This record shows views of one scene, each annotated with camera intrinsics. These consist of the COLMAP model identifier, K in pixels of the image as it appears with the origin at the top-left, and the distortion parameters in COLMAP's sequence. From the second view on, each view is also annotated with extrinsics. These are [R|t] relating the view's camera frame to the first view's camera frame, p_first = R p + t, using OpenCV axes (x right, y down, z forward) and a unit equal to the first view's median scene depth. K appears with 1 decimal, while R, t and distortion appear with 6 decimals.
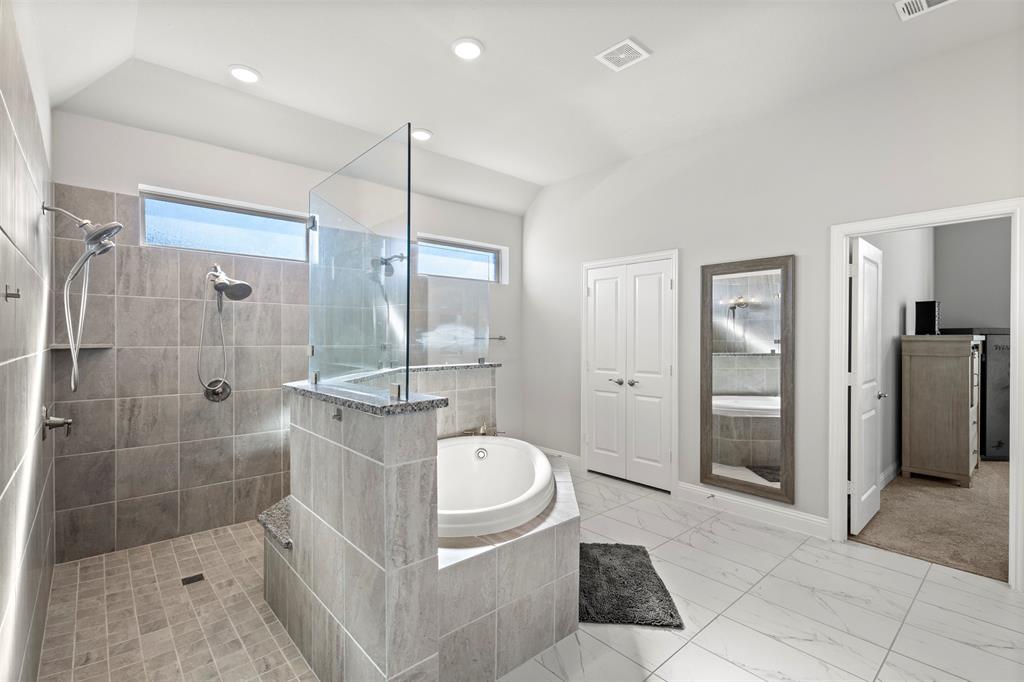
lens RADIAL K [[467.0, 0, 511.0], [0, 467.0, 341.3], [0, 0, 1]] dist [0.004290, -0.000420]
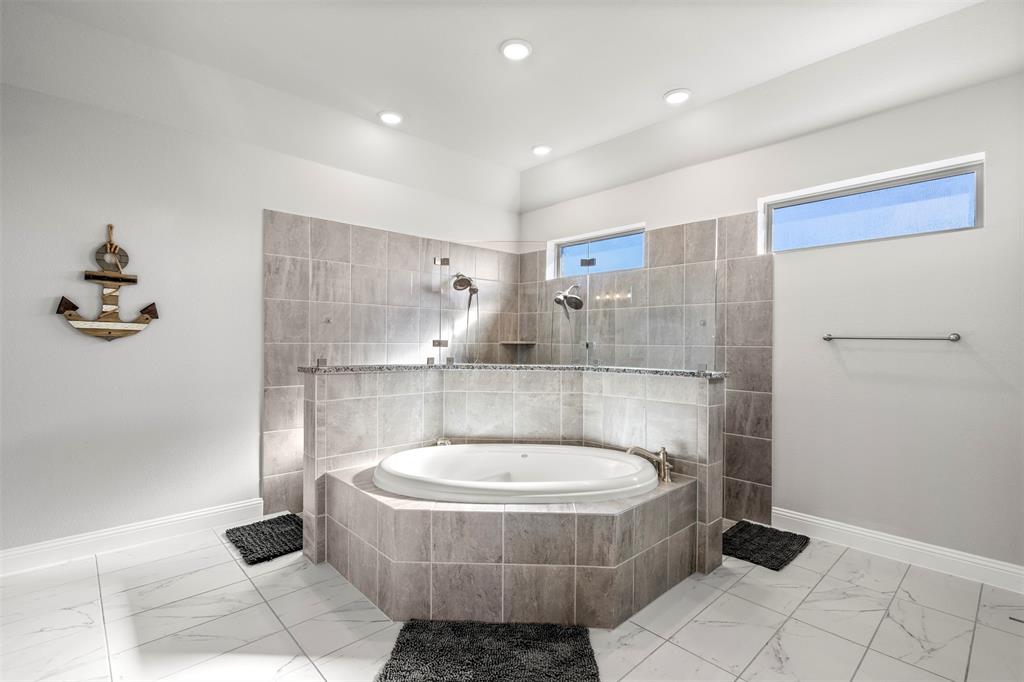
lens RADIAL K [[467.0, 0, 511.0], [0, 467.0, 341.3], [0, 0, 1]] dist [0.004290, -0.000420]
pose [[0.020254, 0.004535, -0.999785, 0.956619], [-0.011911, 0.999920, 0.004294, 0.000143], [0.999724, 0.011821, 0.020306, 1.007384]]
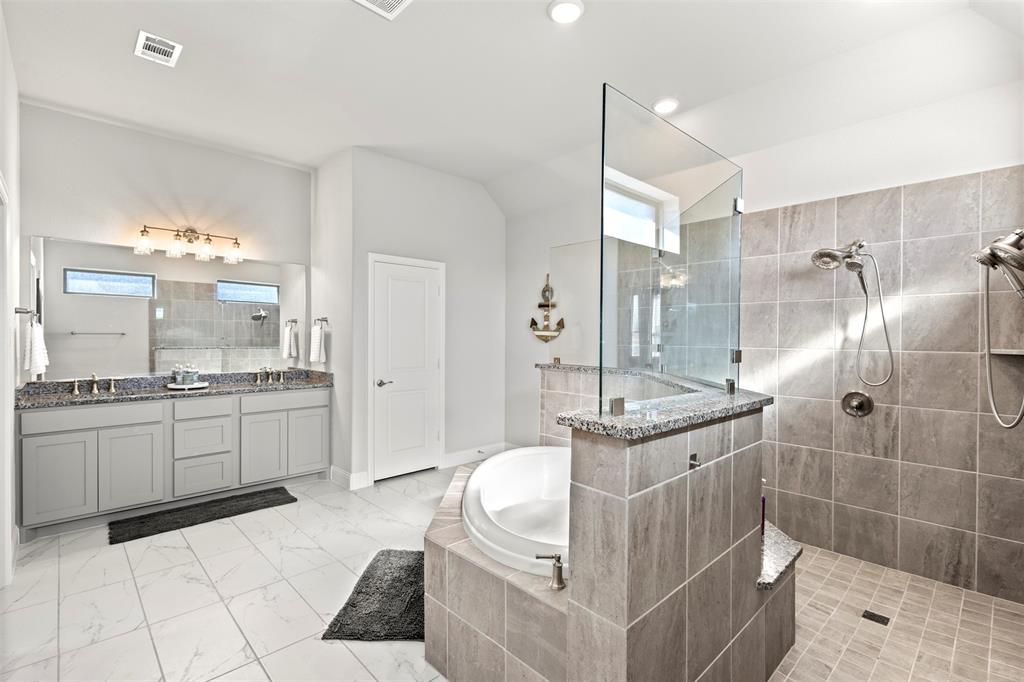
lens RADIAL K [[467.0, 0, 511.0], [0, 467.0, 341.3], [0, 0, 1]] dist [0.004290, -0.000420]
pose [[-0.999274, -0.007301, -0.037384, 0.038156], [-0.007829, 0.999872, 0.013986, -0.014380], [0.037277, 0.014269, -0.999203, 1.952089]]
